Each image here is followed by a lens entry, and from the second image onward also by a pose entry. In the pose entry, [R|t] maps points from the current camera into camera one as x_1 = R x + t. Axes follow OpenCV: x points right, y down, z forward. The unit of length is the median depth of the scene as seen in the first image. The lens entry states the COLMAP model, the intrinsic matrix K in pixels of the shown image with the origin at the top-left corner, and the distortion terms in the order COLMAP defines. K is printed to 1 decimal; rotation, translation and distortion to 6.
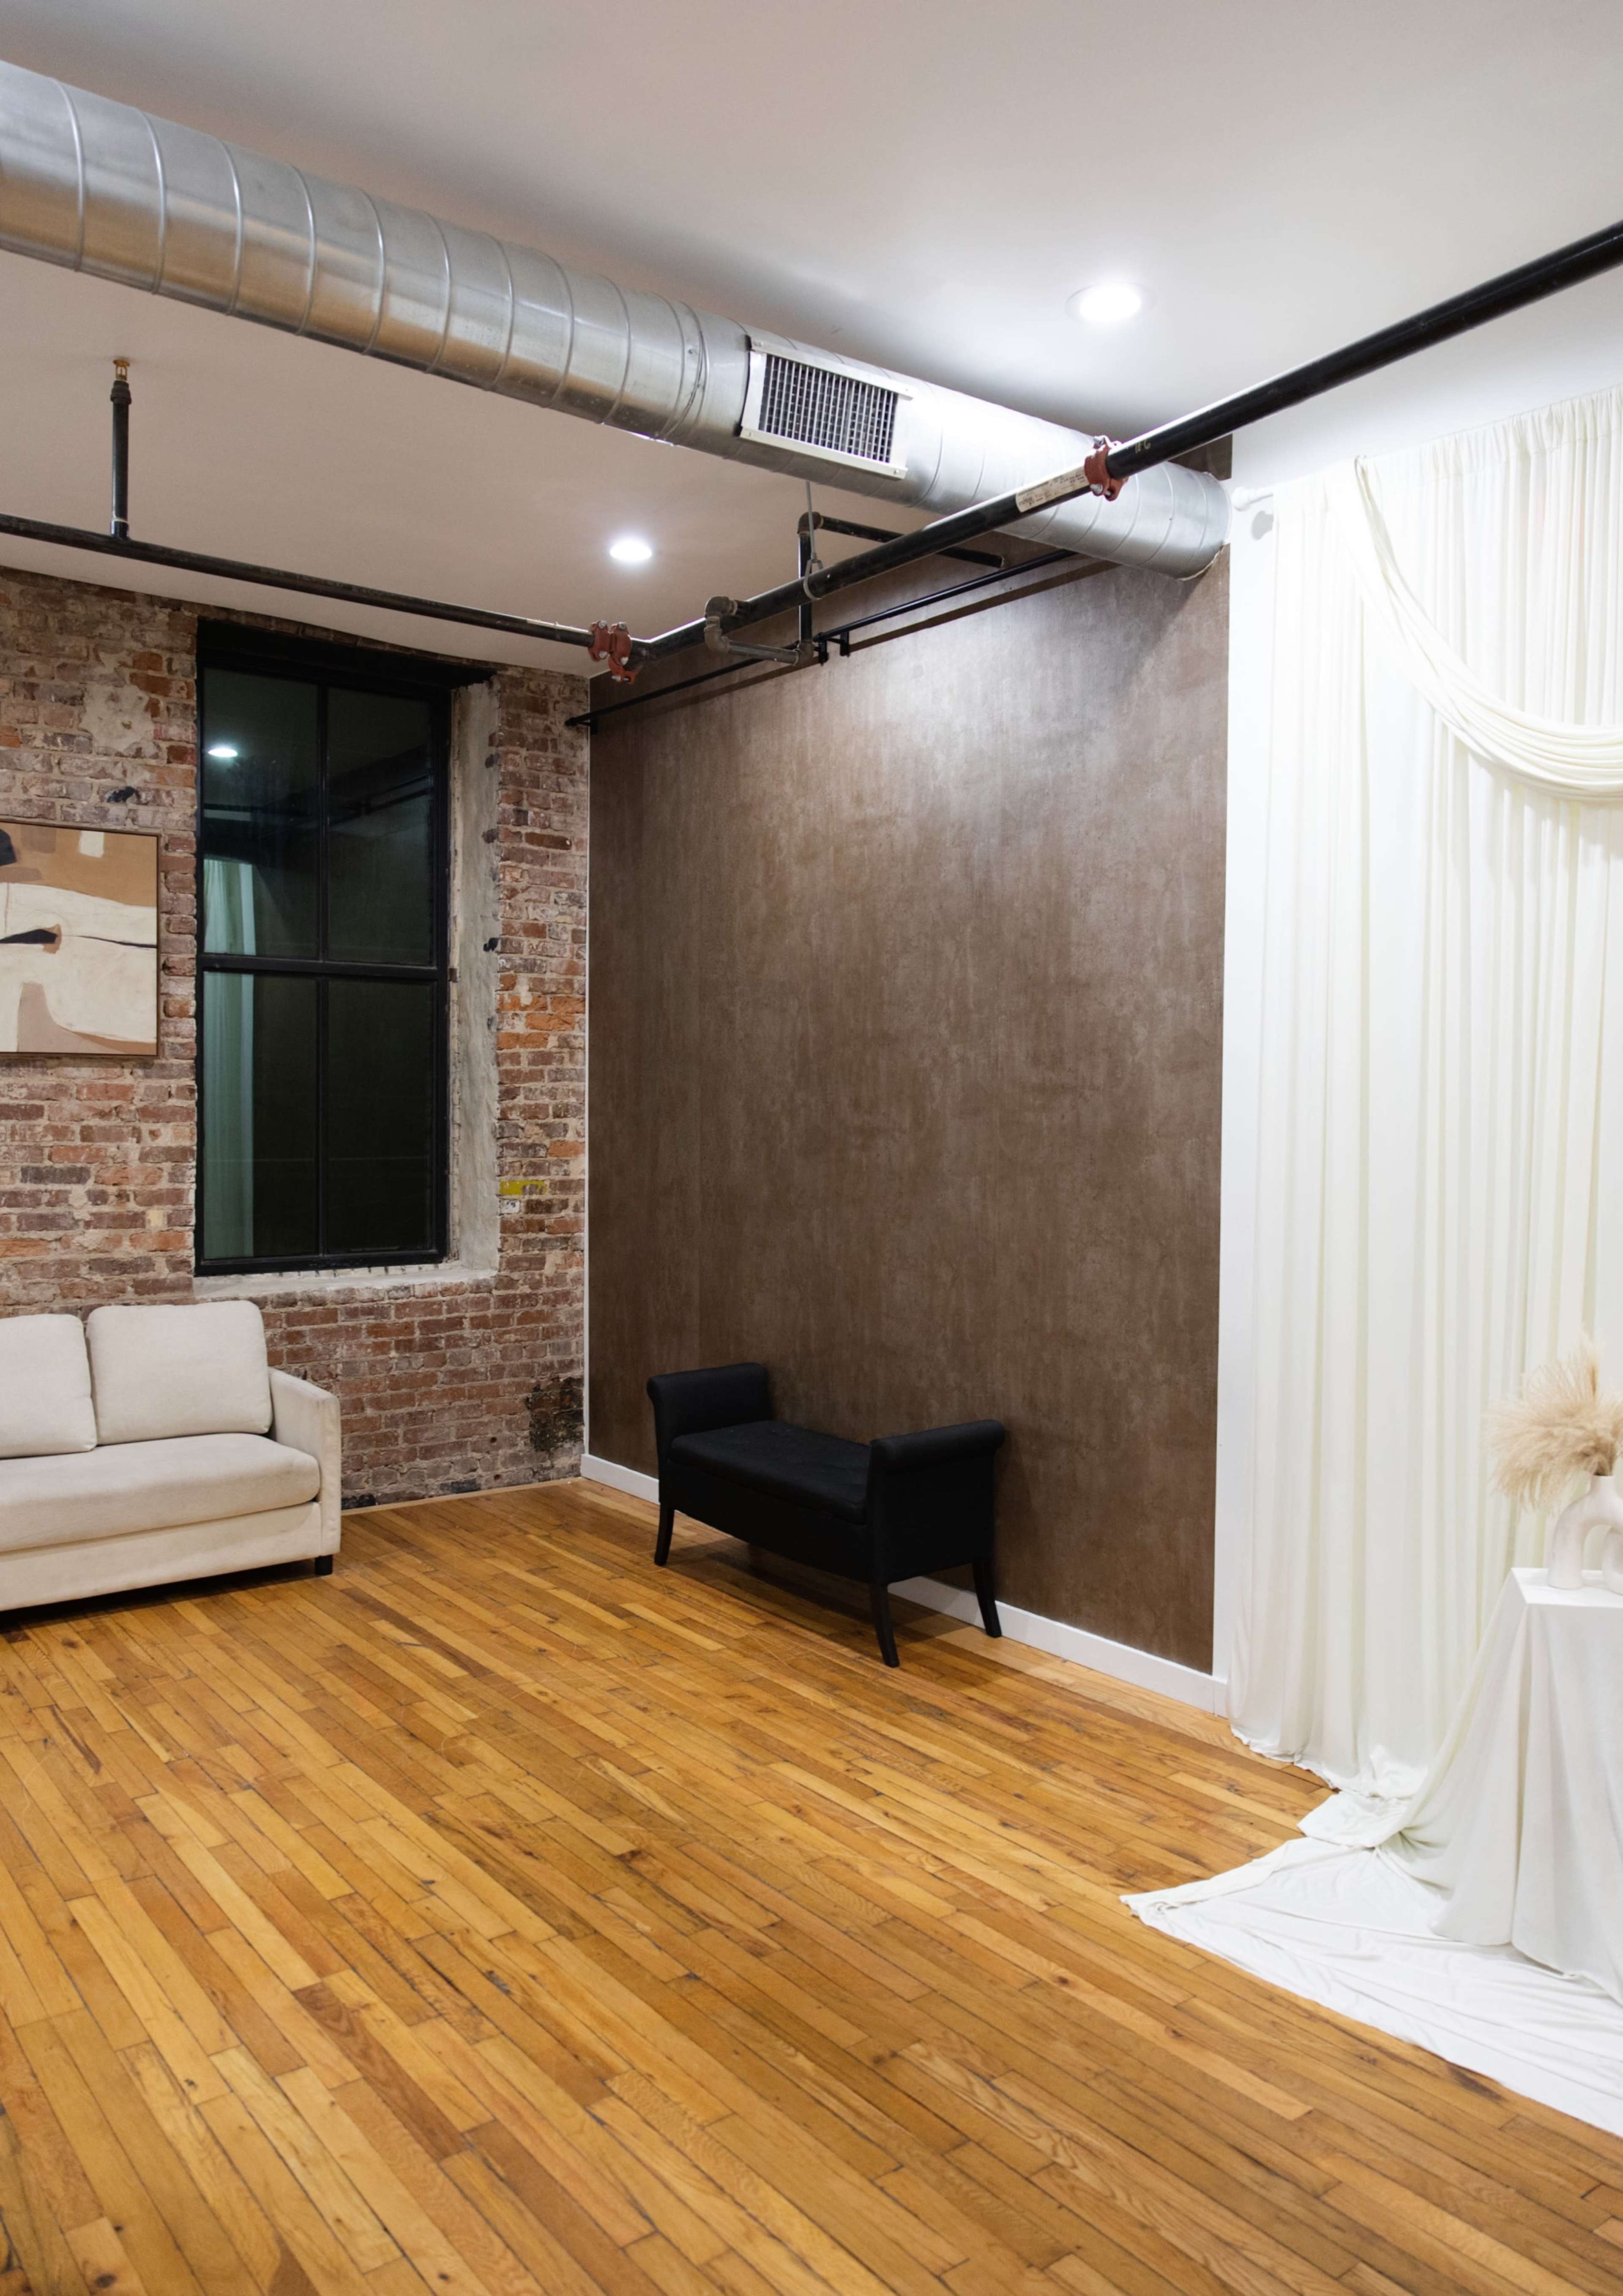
lens RADIAL K [[1650.3, 0, 799.8], [0, 1650.3, 1151.7], [0, 0, 1]] dist [-0.011501, 0.009129]
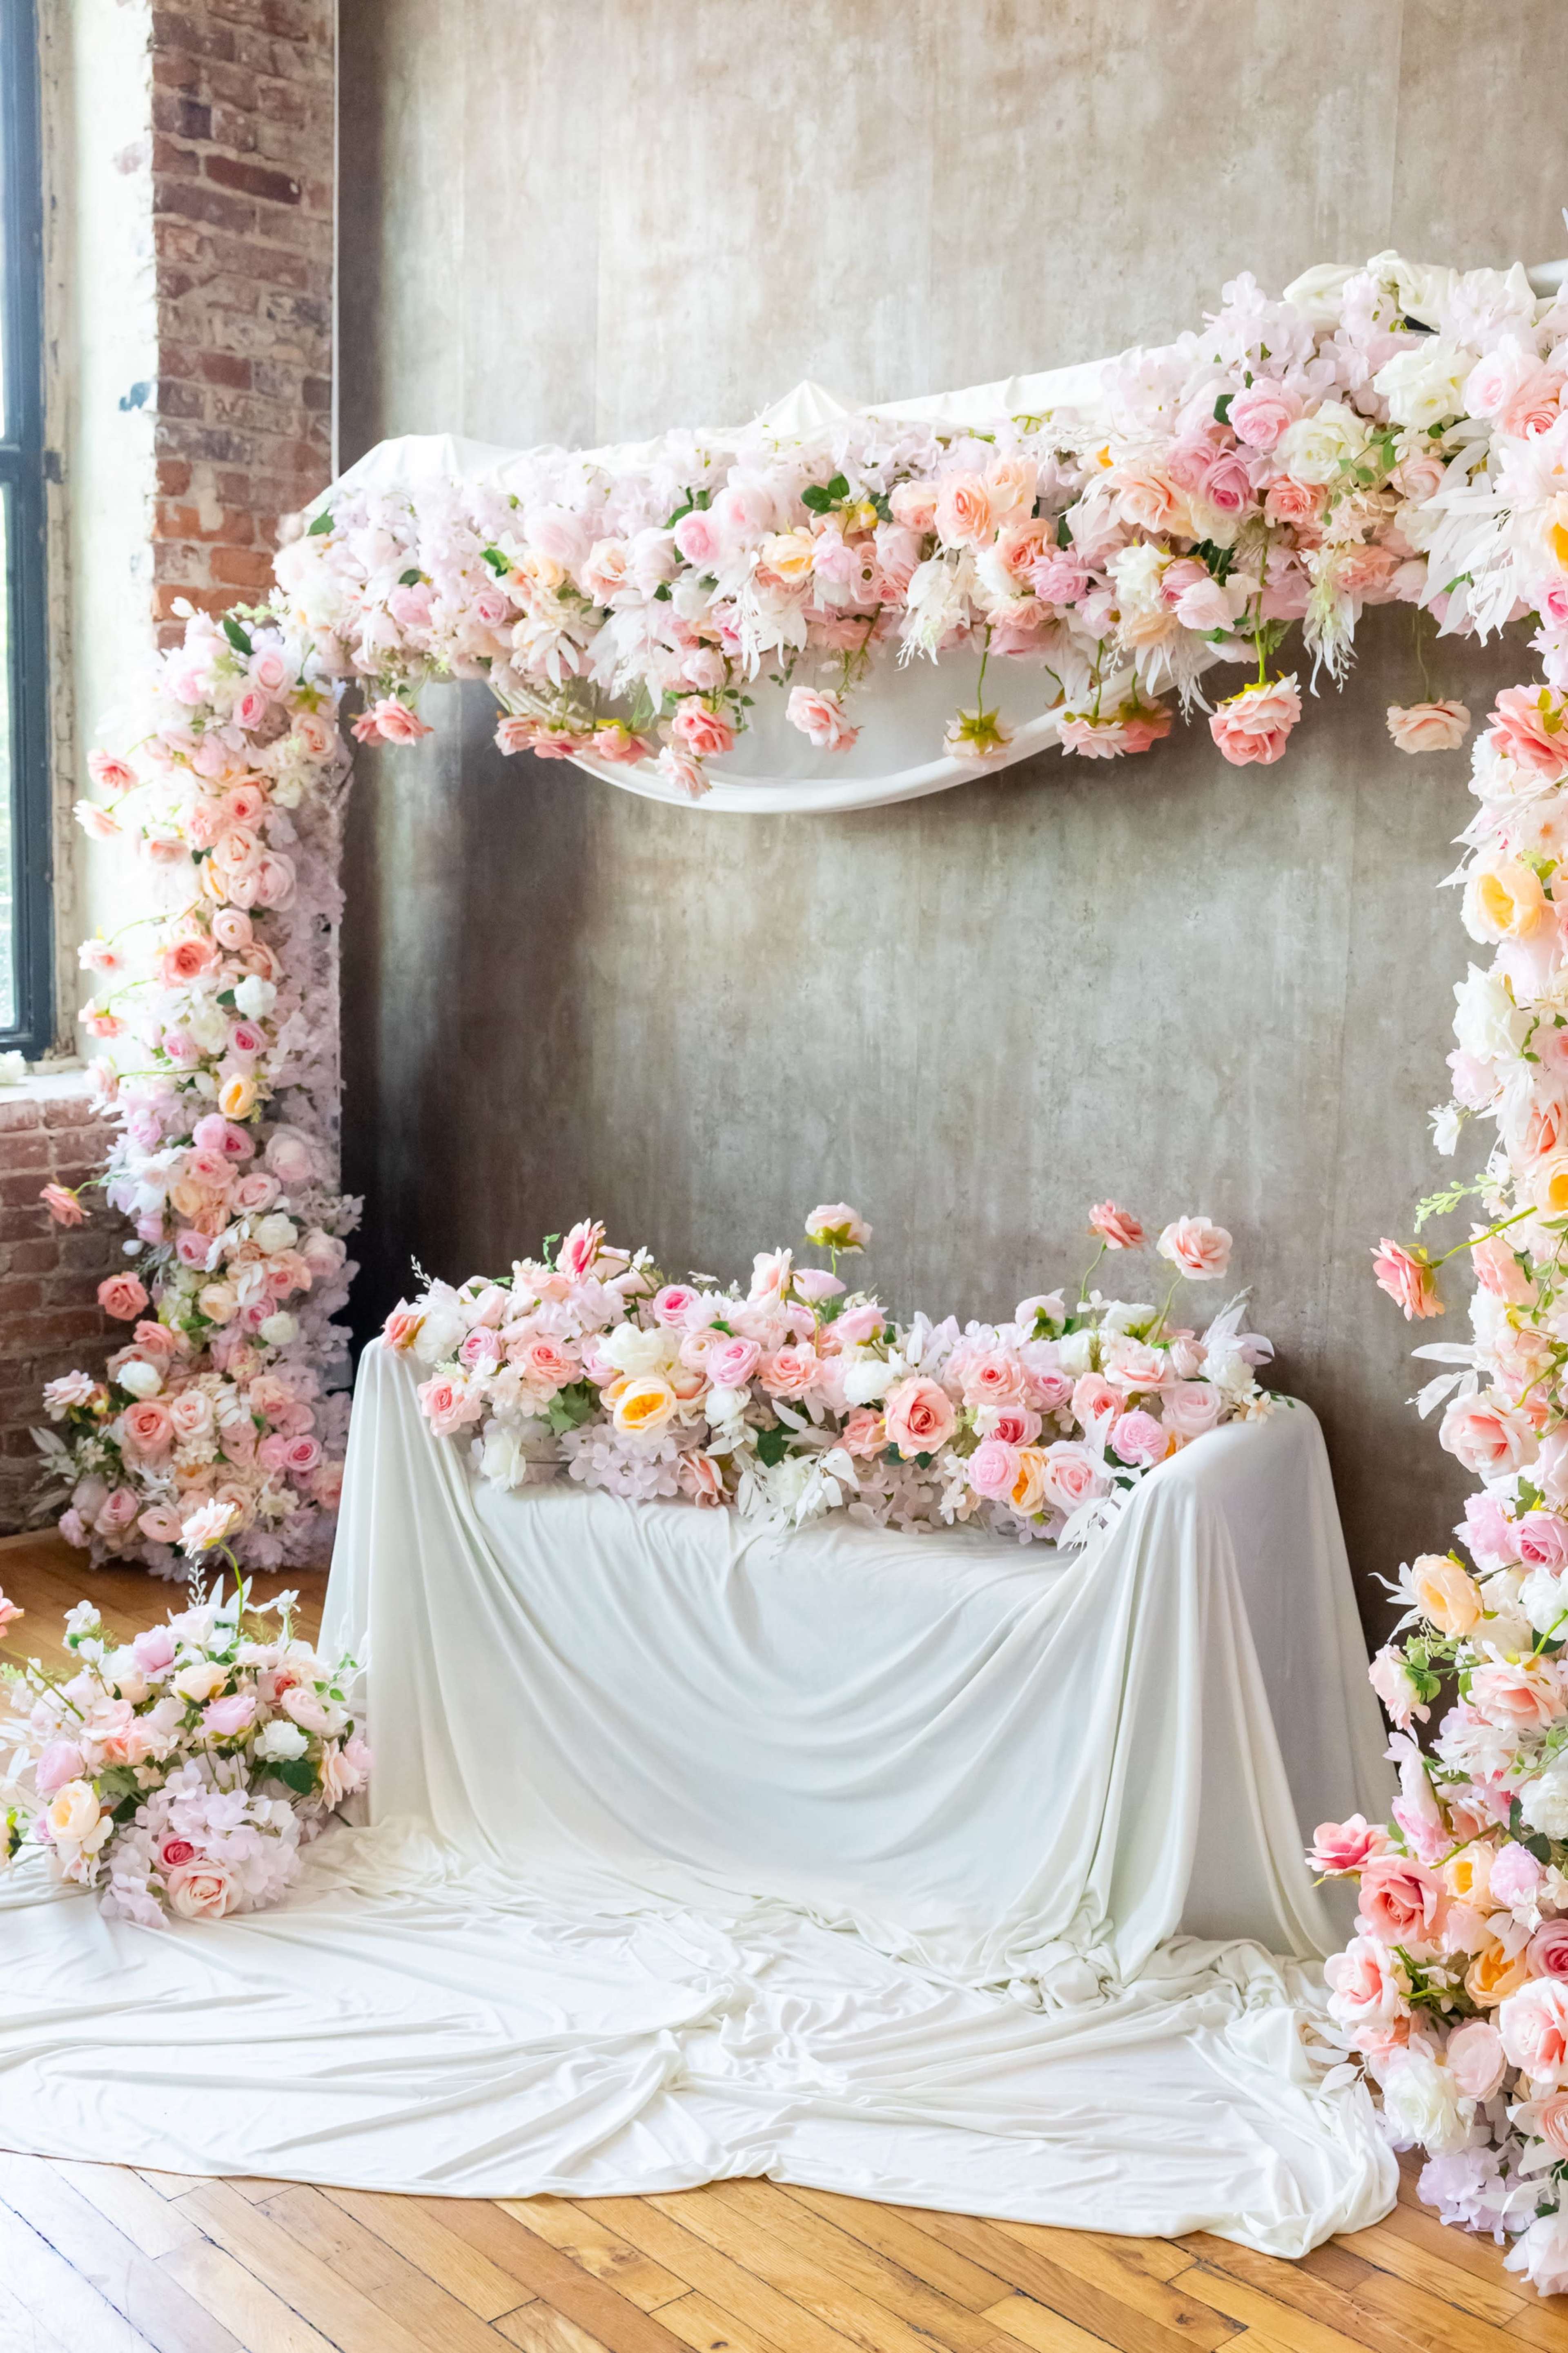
lens RADIAL K [[2355.4, 0, 776.3], [0, 2355.4, 1195.9], [0, 0, 1]] dist [0.000063, 0.000000]
pose [[0.993886, 0.002270, 0.110385, -0.091551], [-0.014980, 0.993316, 0.114449, 0.028096], [-0.109387, -0.115403, 0.987277, 0.329594]]
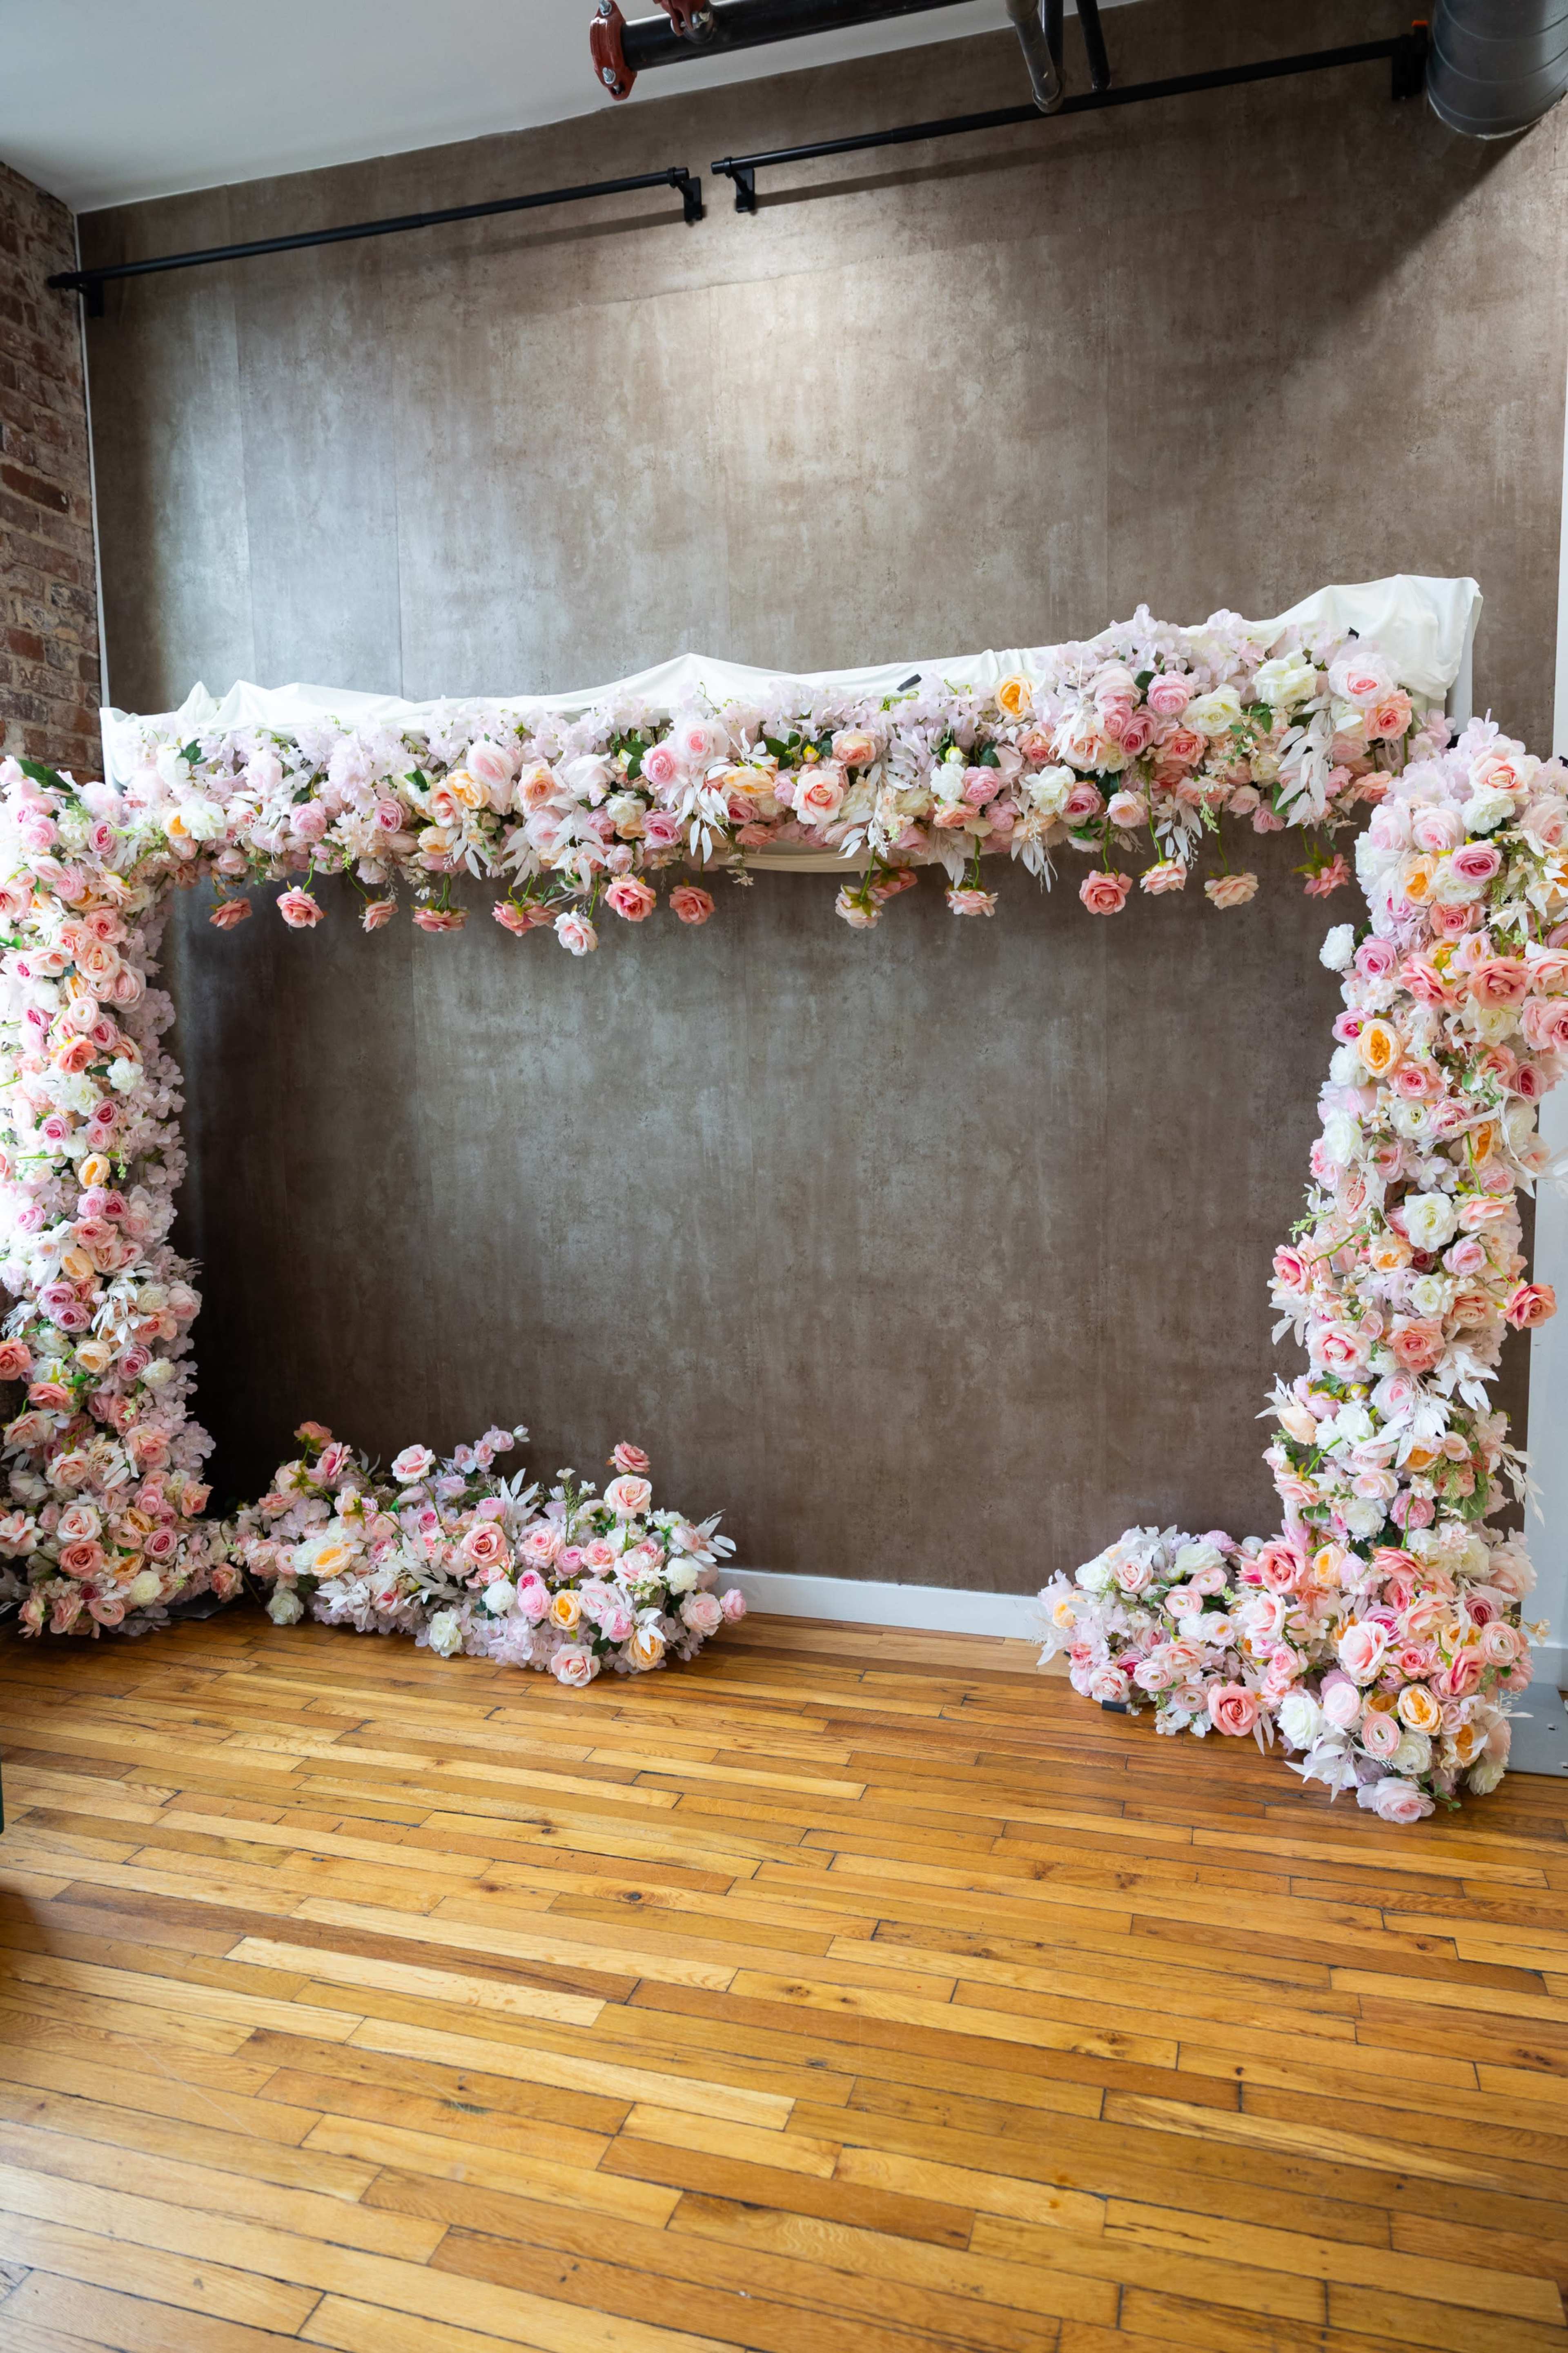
lens RADIAL K [[1567.2, 0, 794.1], [0, 1567.2, 1189.9], [0, 0, 1]] dist [-0.009669, 0.013510]
pose [[0.808425, -0.087369, 0.582079, -0.331712], [0.042705, 0.995022, 0.090040, 0.020101], [-0.587048, -0.047933, 0.808132, 0.468641]]
